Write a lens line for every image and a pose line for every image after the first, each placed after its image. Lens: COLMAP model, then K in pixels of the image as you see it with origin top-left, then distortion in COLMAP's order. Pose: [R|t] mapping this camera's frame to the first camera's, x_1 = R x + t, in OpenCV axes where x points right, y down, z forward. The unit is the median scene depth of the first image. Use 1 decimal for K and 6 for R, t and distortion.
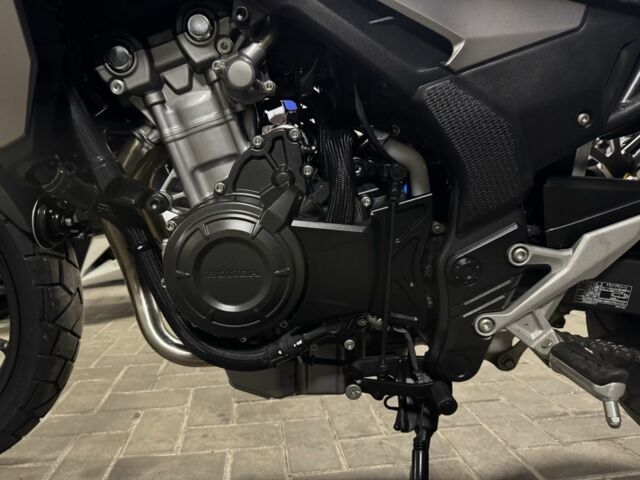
lens RADIAL K [[552.7, 0, 320.0], [0, 552.7, 240.0], [0, 0, 1]] dist [-0.008225, -0.006531]
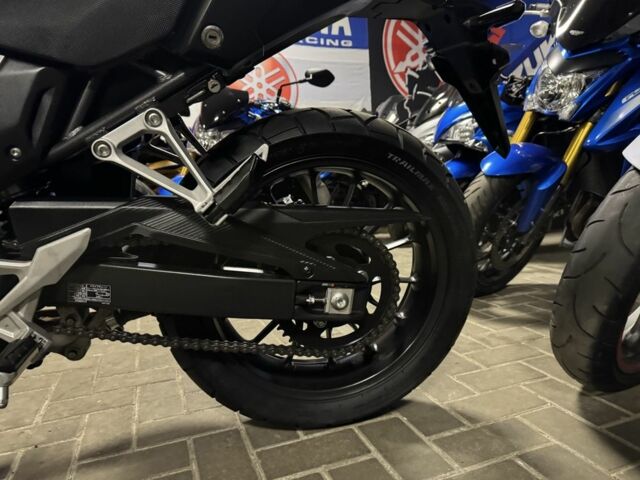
lens RADIAL K [[460.6, 0, 320.0], [0, 460.6, 240.0], [0, 0, 1]] dist [0.045671, -0.049687]
pose [[0.978219, -0.056090, 0.199855, 0.824296], [0.057080, 0.998369, 0.000808, 0.005337], [-0.199574, 0.010618, 0.979825, -0.137323]]
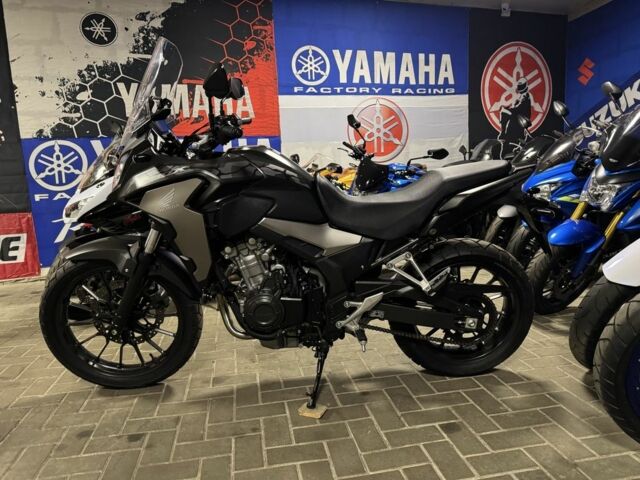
lens RADIAL K [[460.6, 0, 320.0], [0, 460.6, 240.0], [0, 0, 1]] dist [0.045671, -0.049687]
pose [[0.999174, -0.022814, 0.033616, 0.101063], [0.021971, 0.999440, 0.025228, -0.428887], [-0.034173, -0.024469, 0.999116, -1.767387]]
